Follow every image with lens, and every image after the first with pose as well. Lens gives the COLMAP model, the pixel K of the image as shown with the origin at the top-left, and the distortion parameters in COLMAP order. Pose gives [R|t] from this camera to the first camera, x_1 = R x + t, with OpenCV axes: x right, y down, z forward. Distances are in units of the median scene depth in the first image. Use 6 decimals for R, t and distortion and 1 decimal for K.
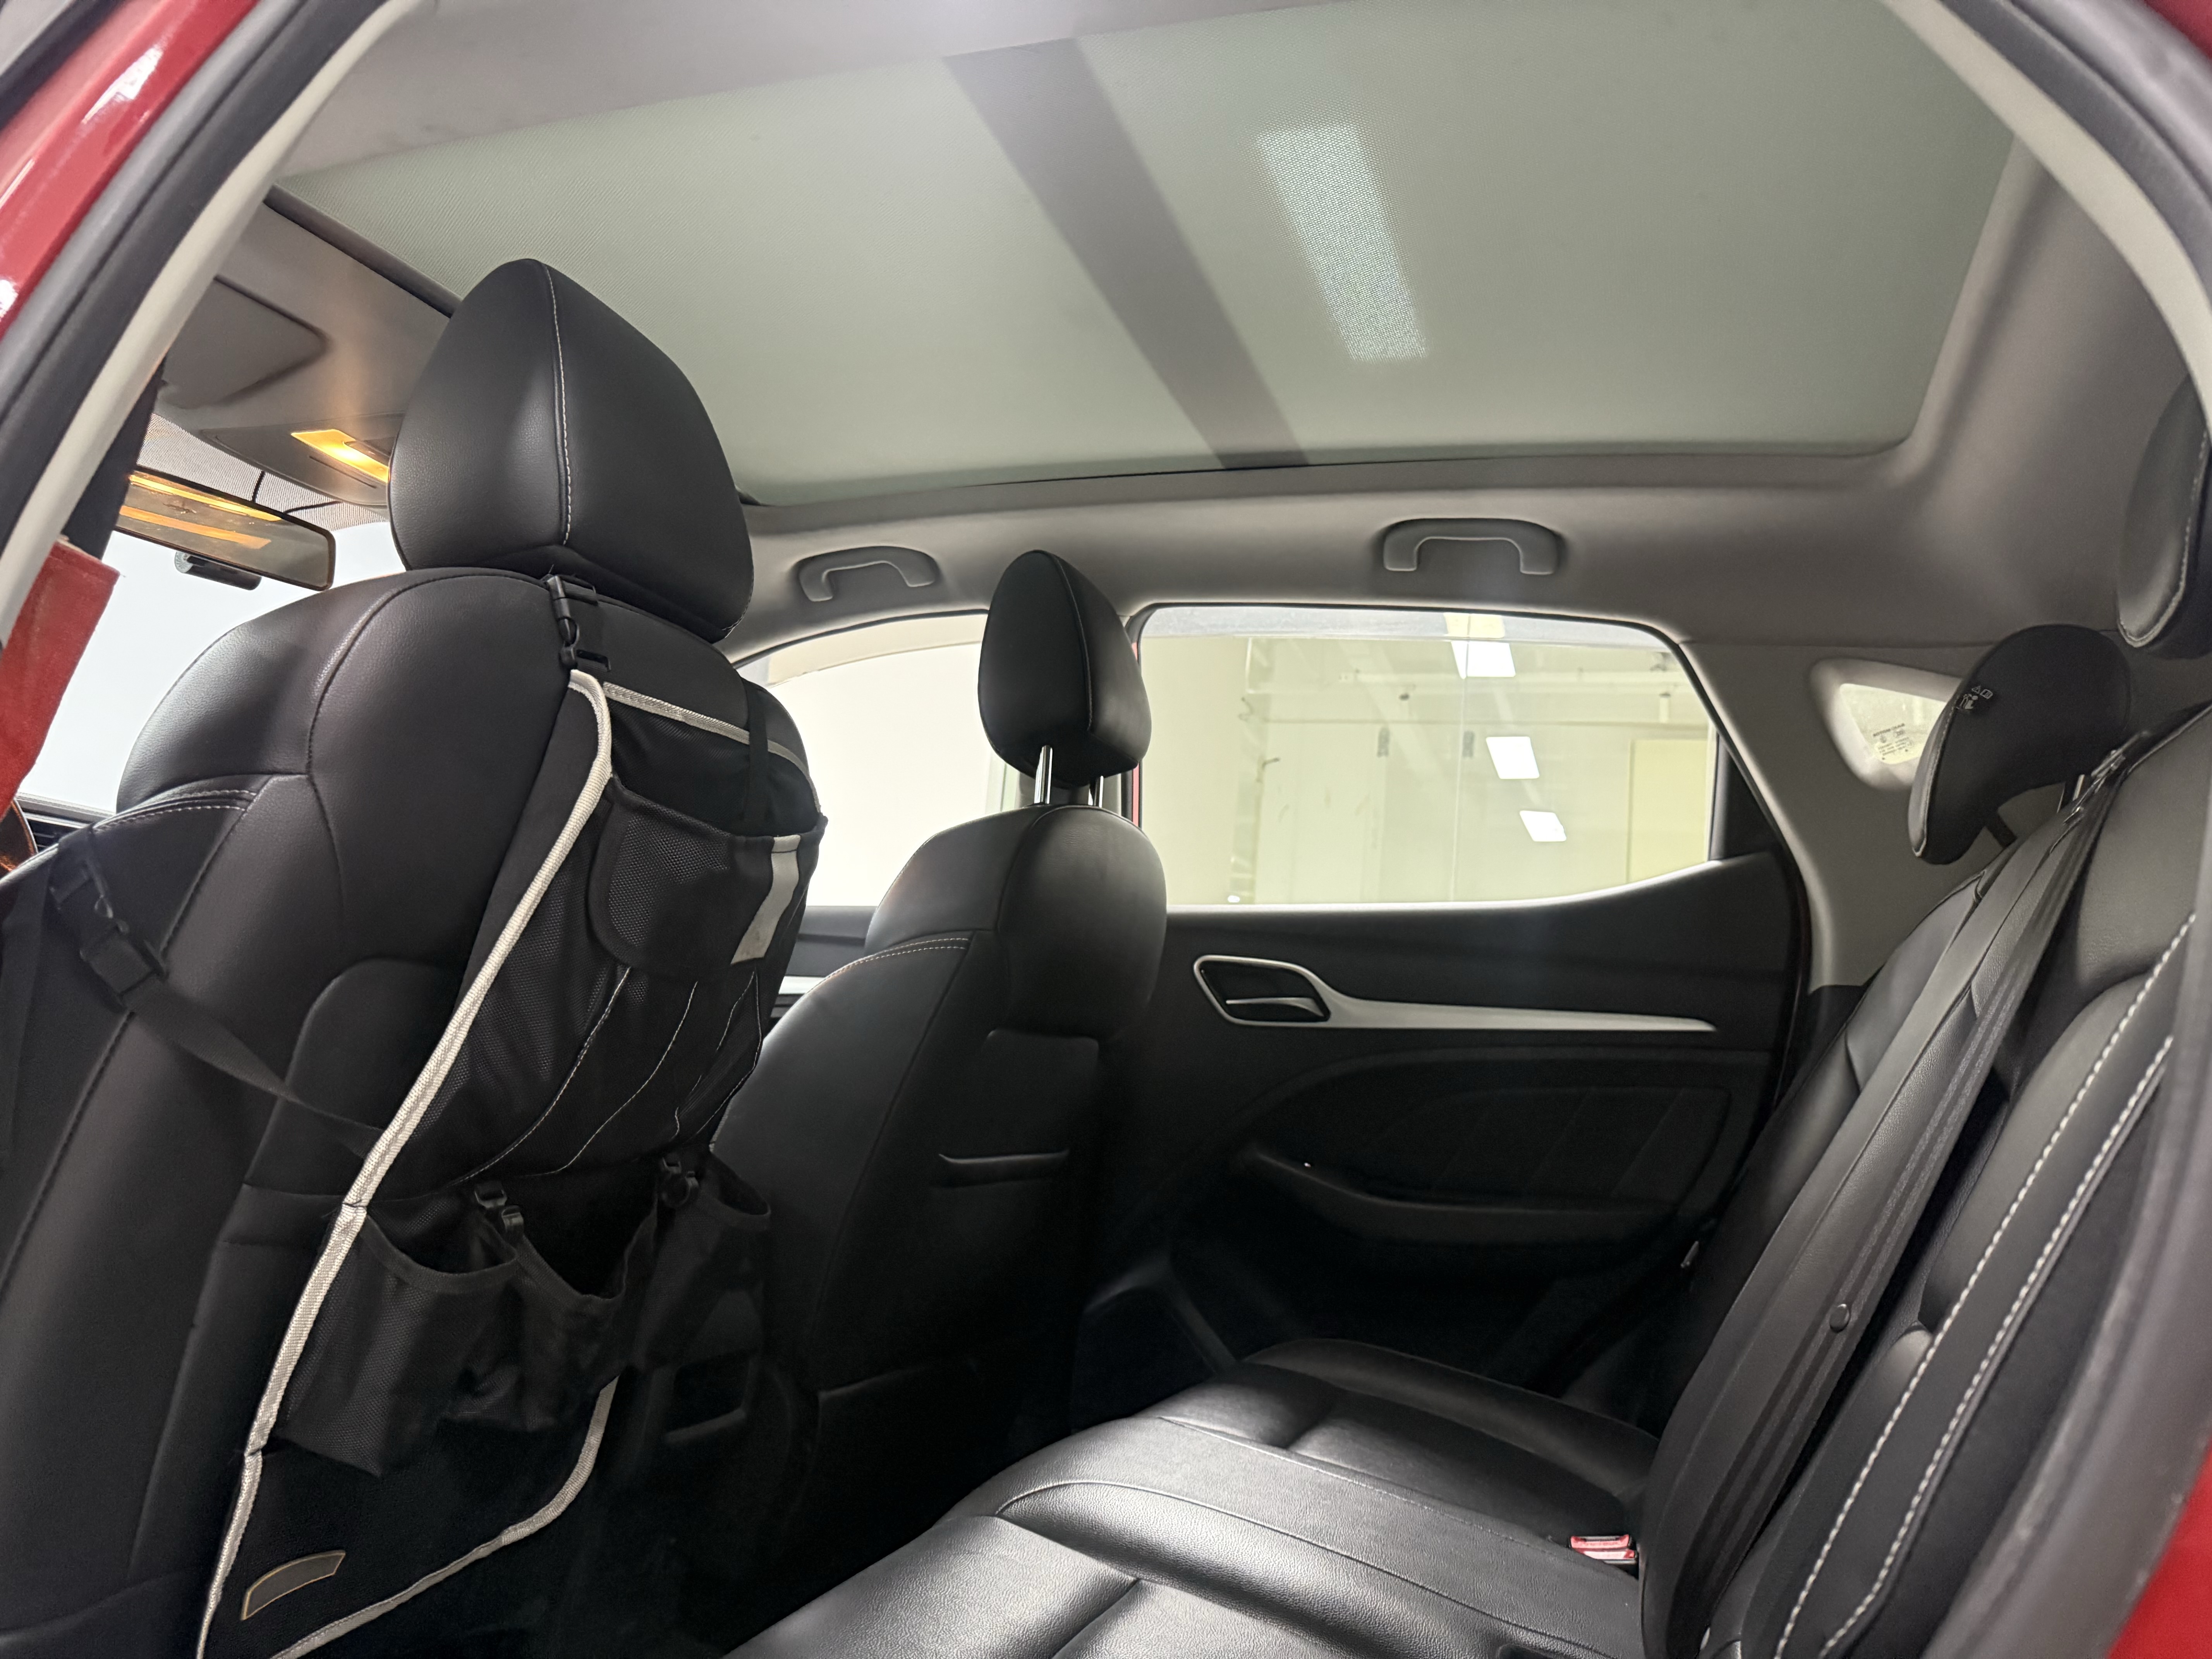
lens RADIAL K [[1543.2, 0, 1102.0], [0, 1543.2, 843.6], [0, 0, 1]] dist [0.123297, -0.189779]
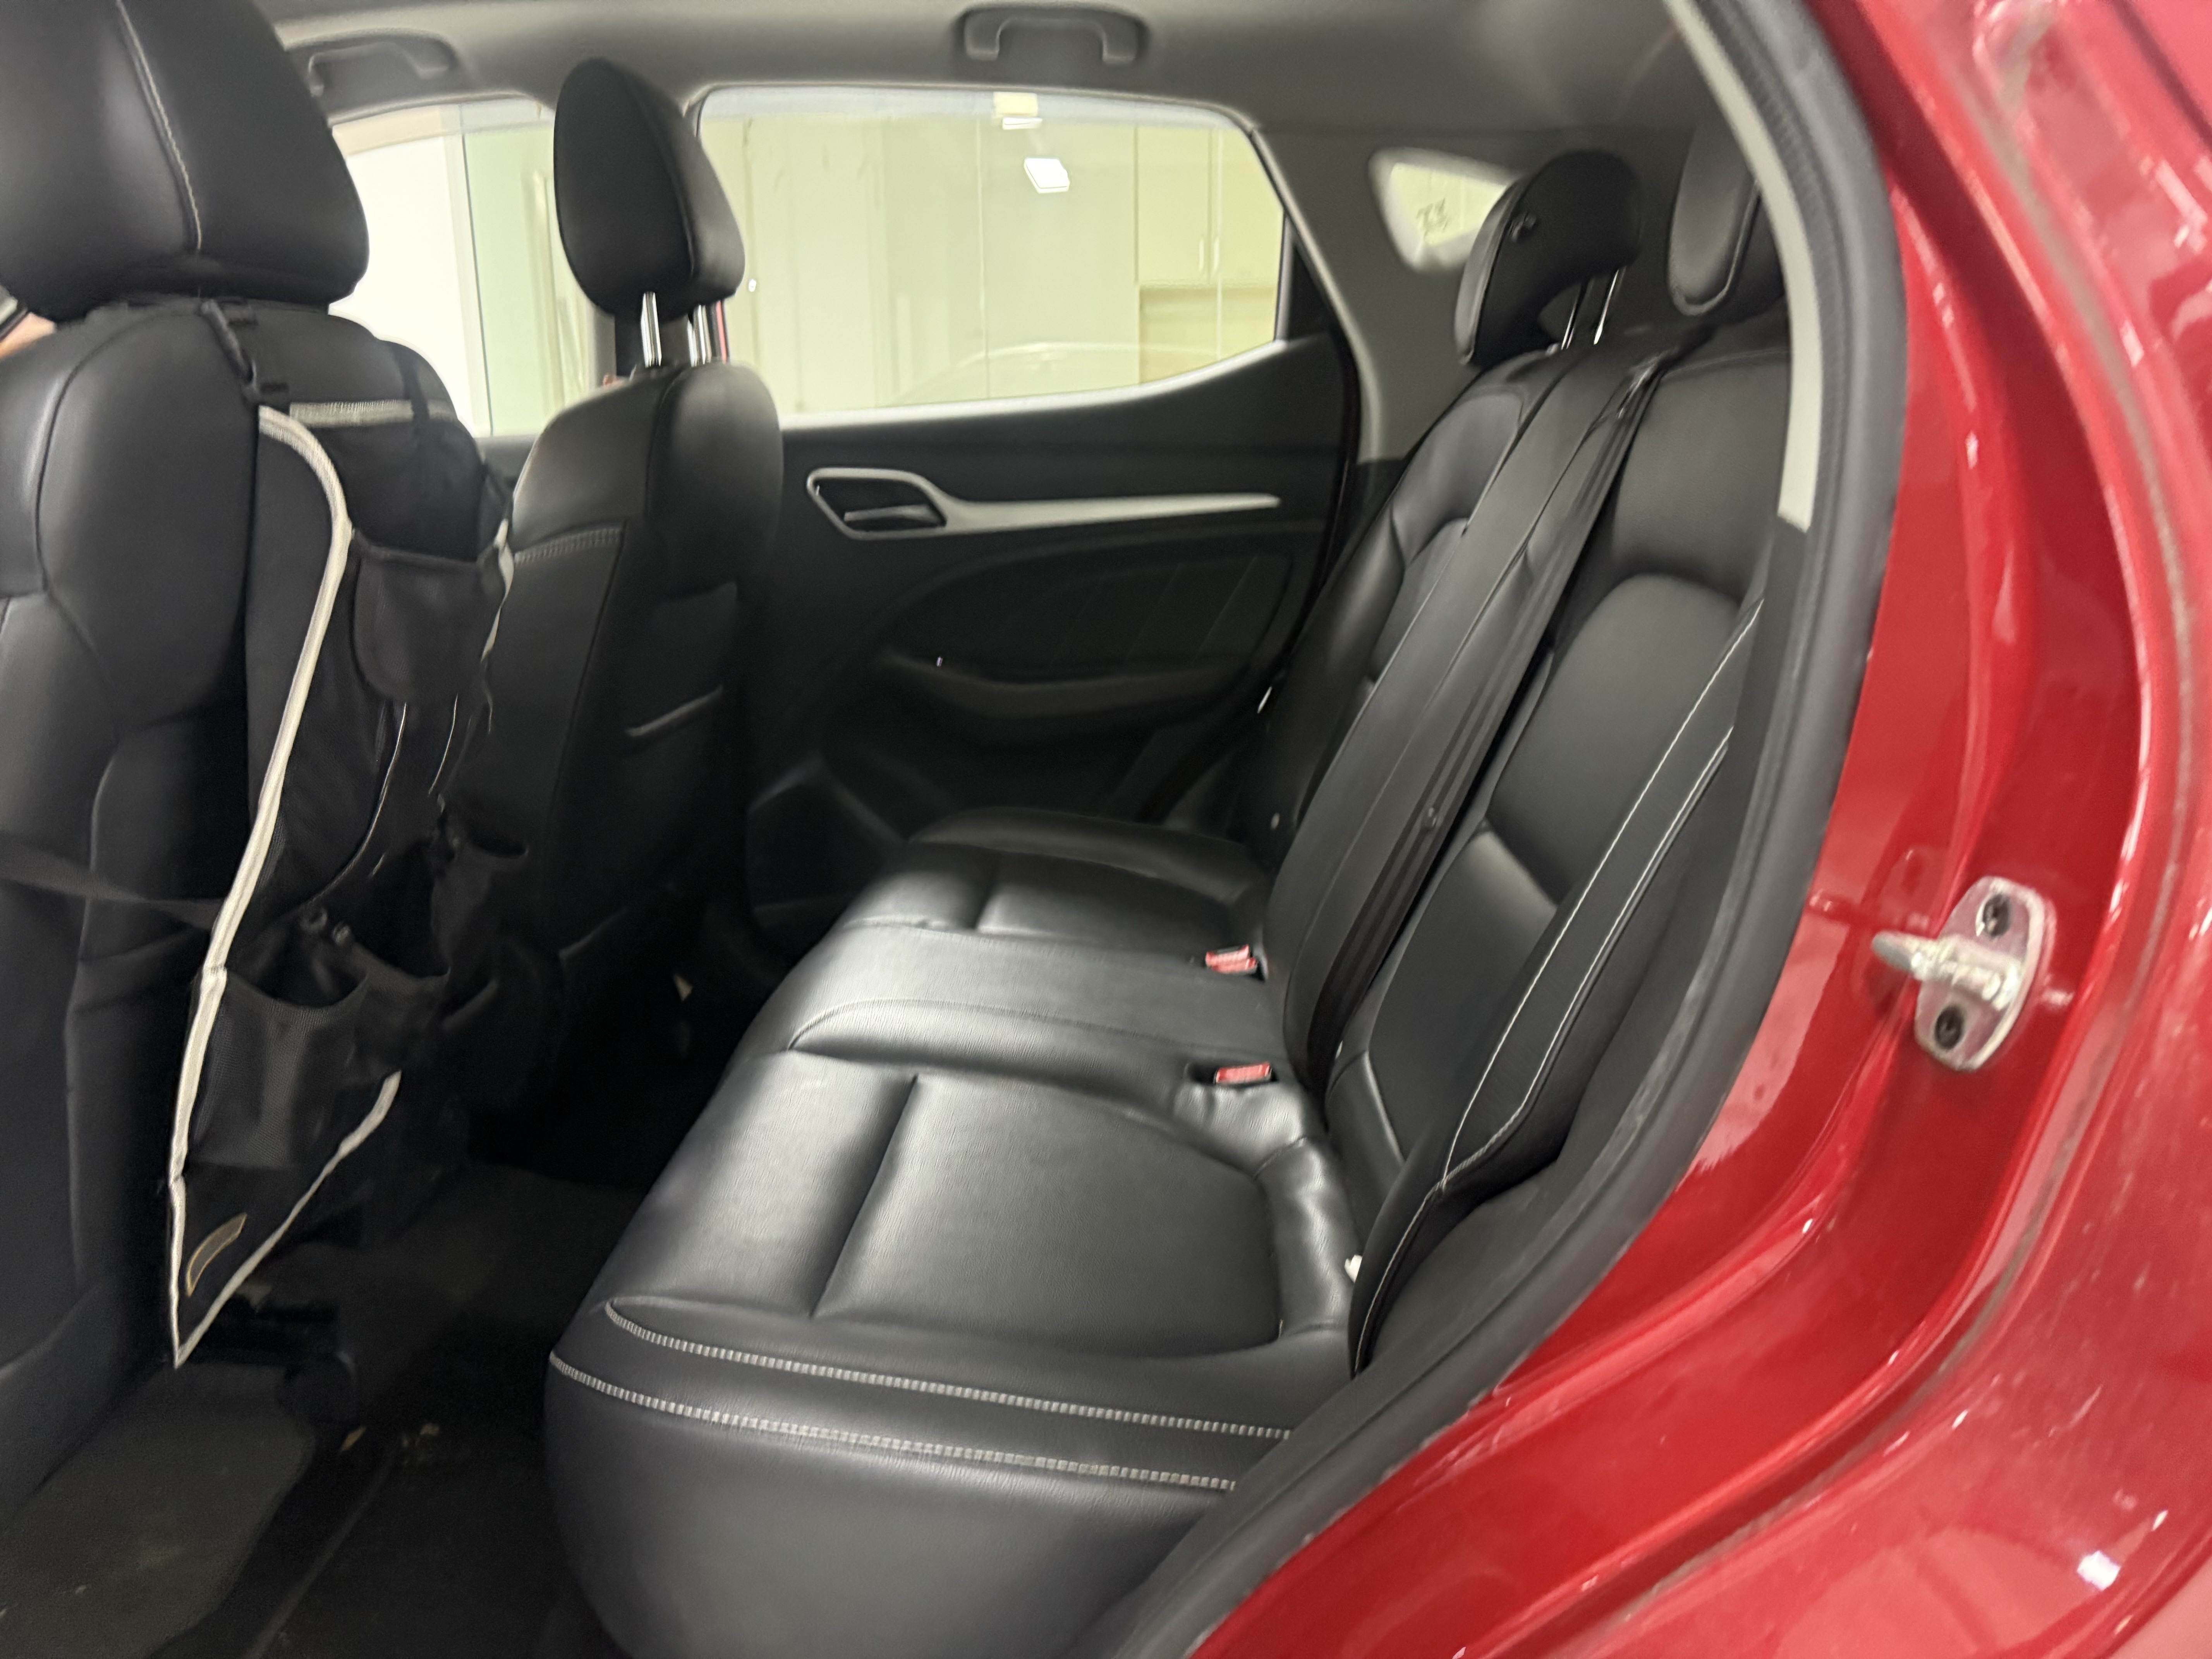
lens RADIAL K [[1537.5, 0, 1071.9], [0, 1537.5, 844.7], [0, 0, 1]] dist [0.134949, -0.190093]
pose [[0.952960, -0.171479, 0.249924, -0.086916], [0.059004, 0.913751, 0.401966, -0.126765], [-0.297297, -0.368311, 0.880887, -0.047732]]
